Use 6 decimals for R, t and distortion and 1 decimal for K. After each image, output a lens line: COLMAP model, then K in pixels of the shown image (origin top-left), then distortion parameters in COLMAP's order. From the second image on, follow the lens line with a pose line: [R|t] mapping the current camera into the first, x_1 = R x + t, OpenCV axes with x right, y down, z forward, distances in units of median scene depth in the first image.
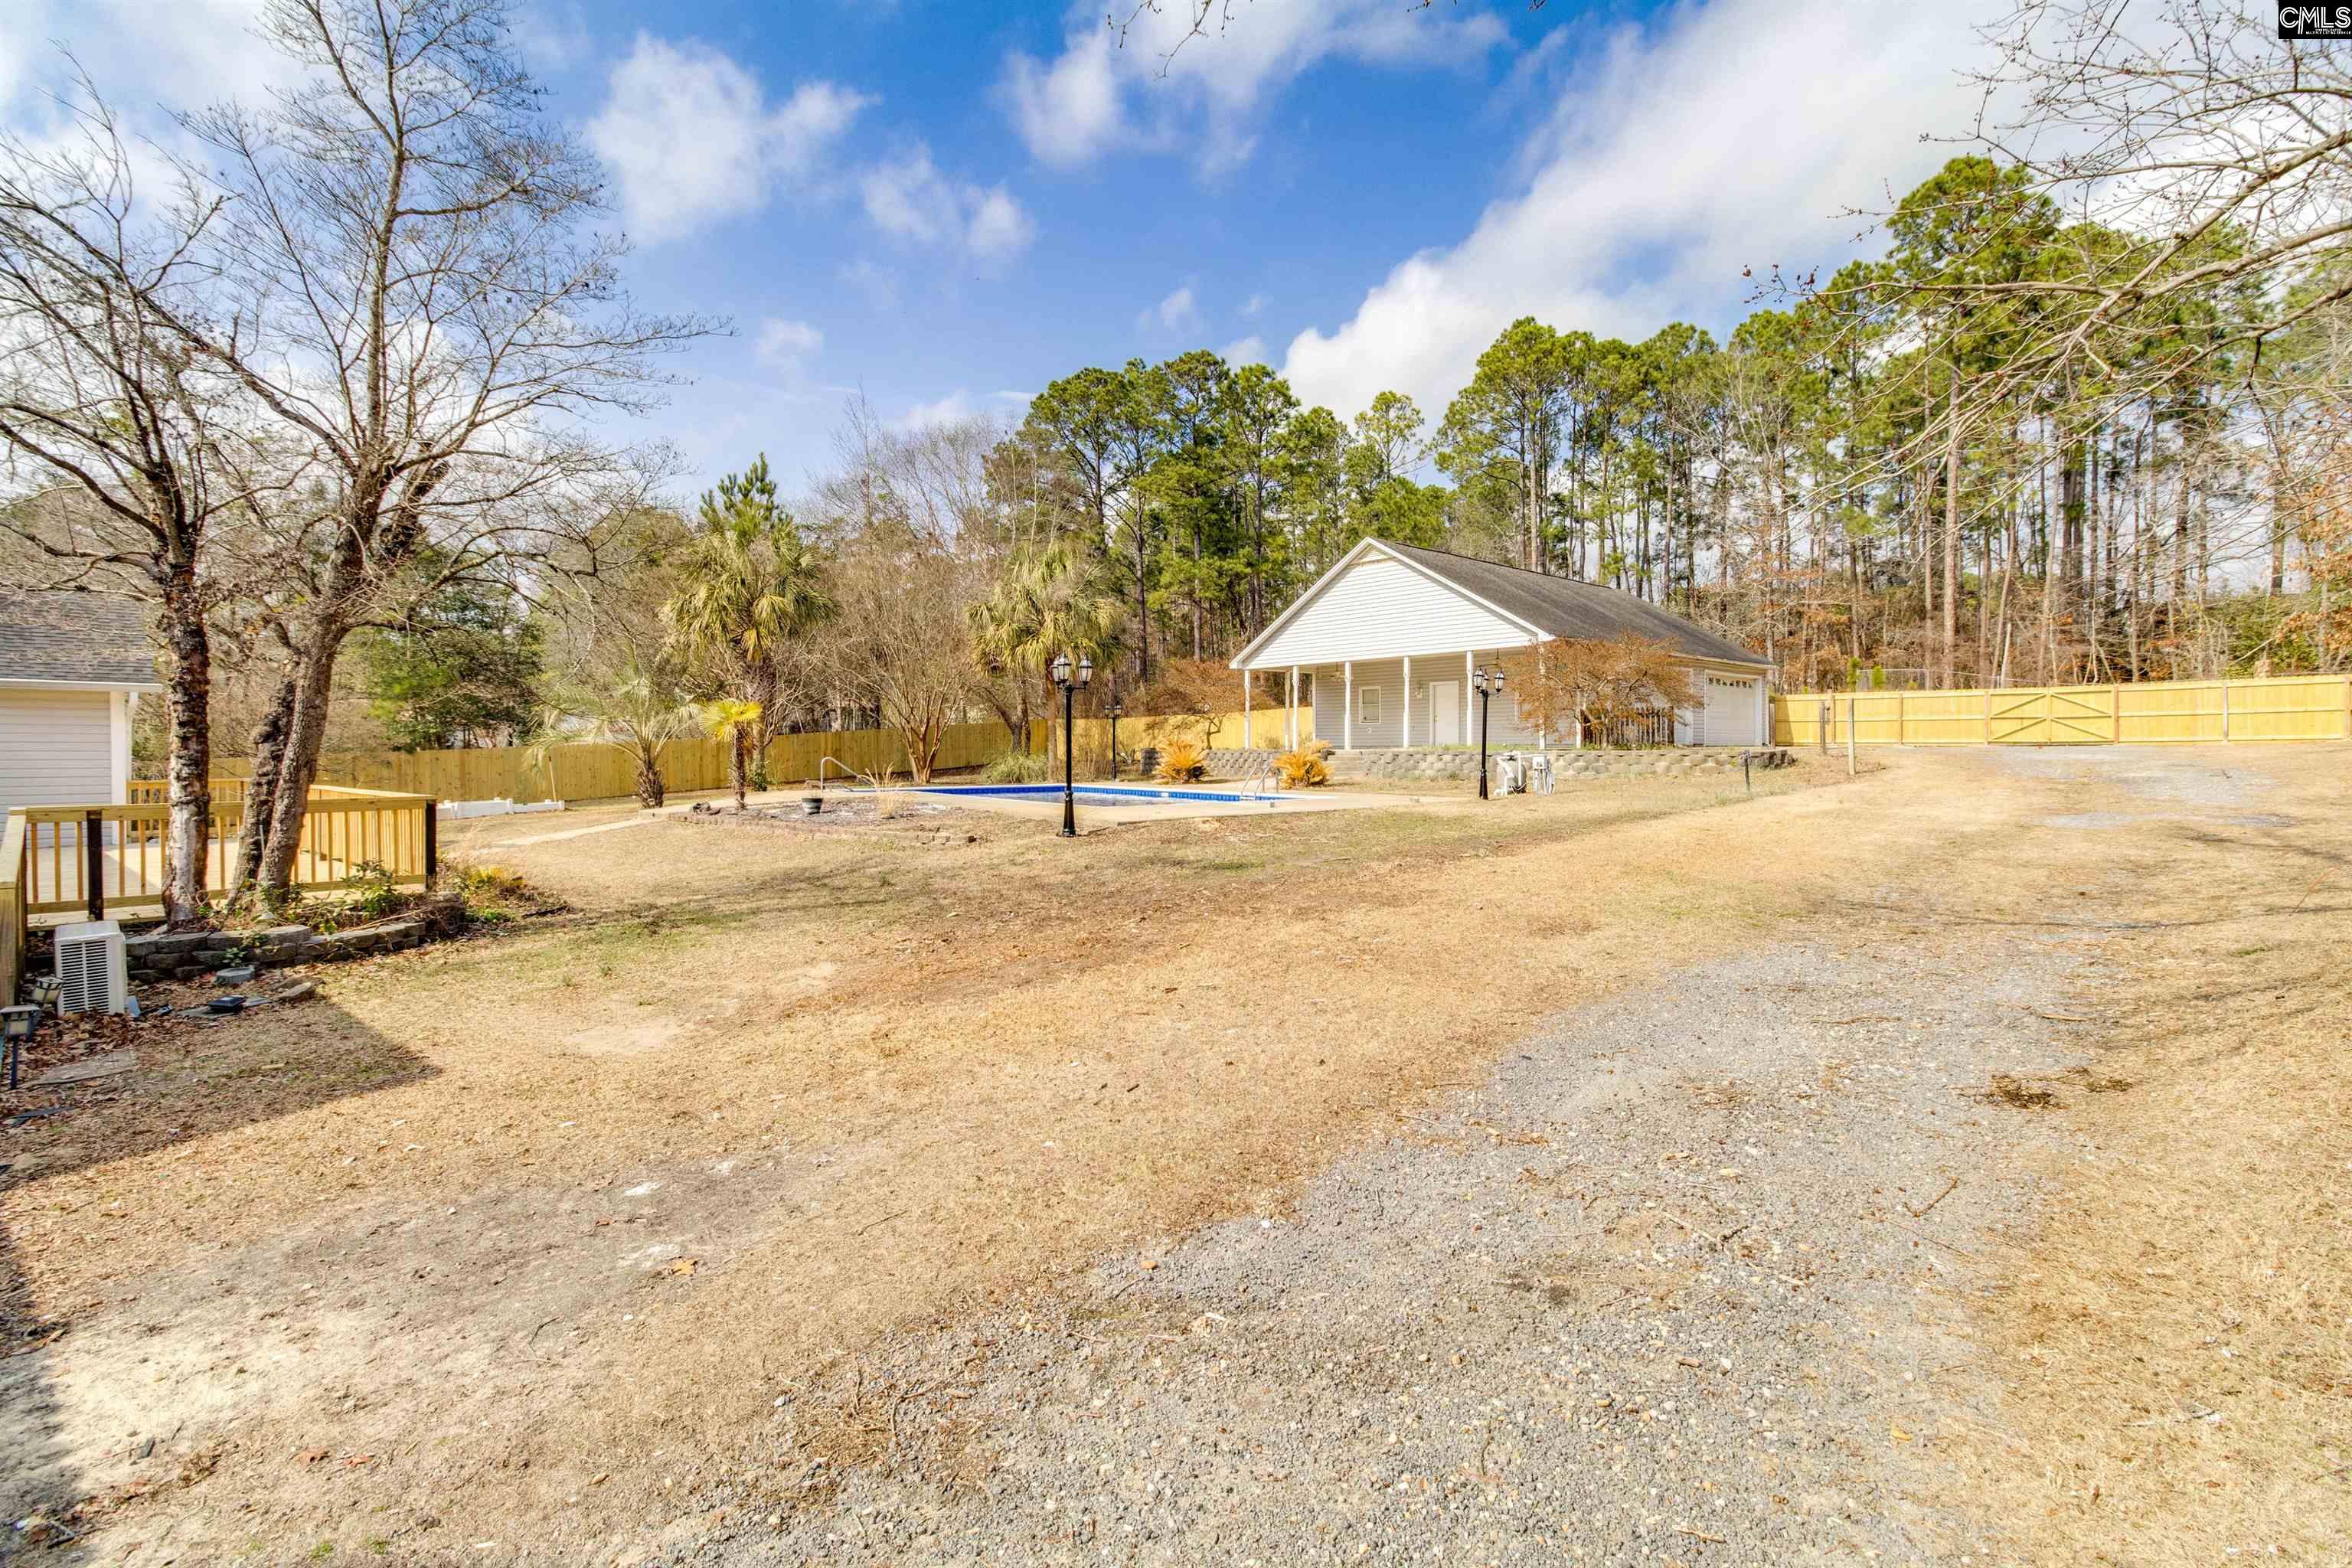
lens RADIAL K [[1085.1, 0, 1179.5], [0, 1085.1, 779.3], [0, 0, 1]] dist [0.005225, -0.000632]
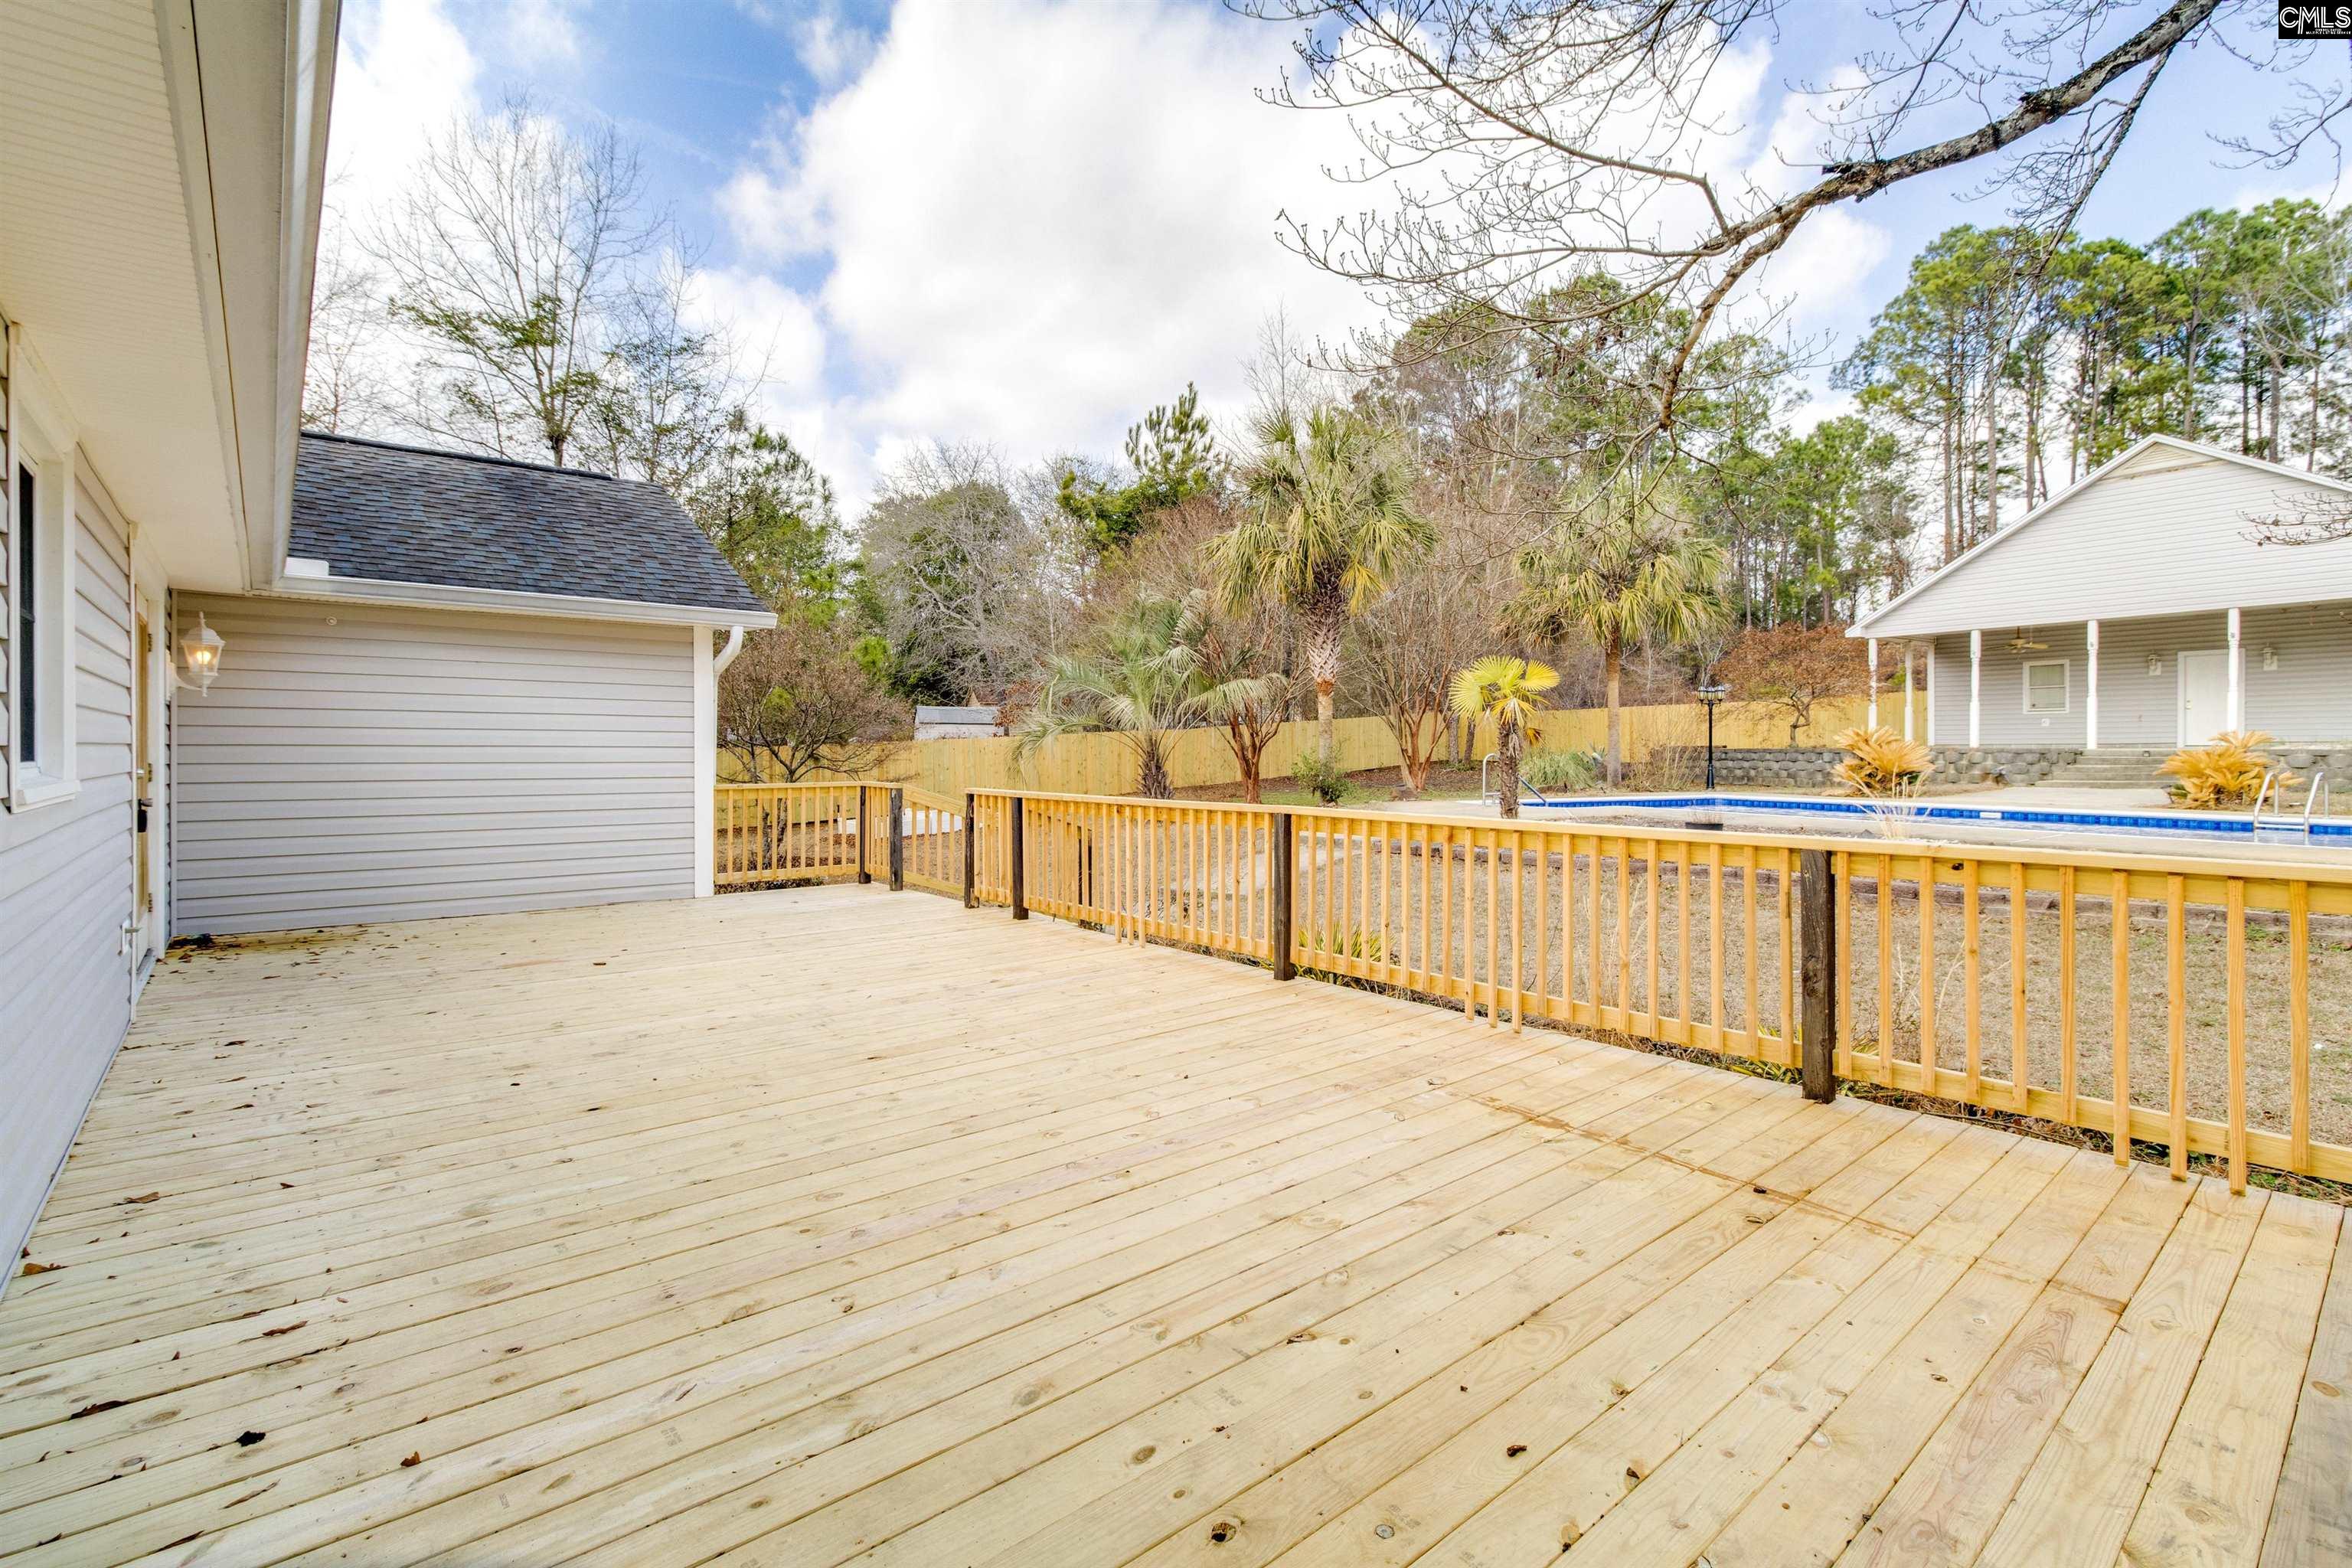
lens RADIAL K [[1085.1, 0, 1174.4], [0, 1085.1, 767.8], [0, 0, 1]] dist [0.005225, -0.000632]
pose [[0.987077, 0.009495, -0.159963, -0.286545], [-0.011235, 0.999887, -0.009981, -0.002978], [0.159851, 0.011649, 0.987072, 0.218113]]
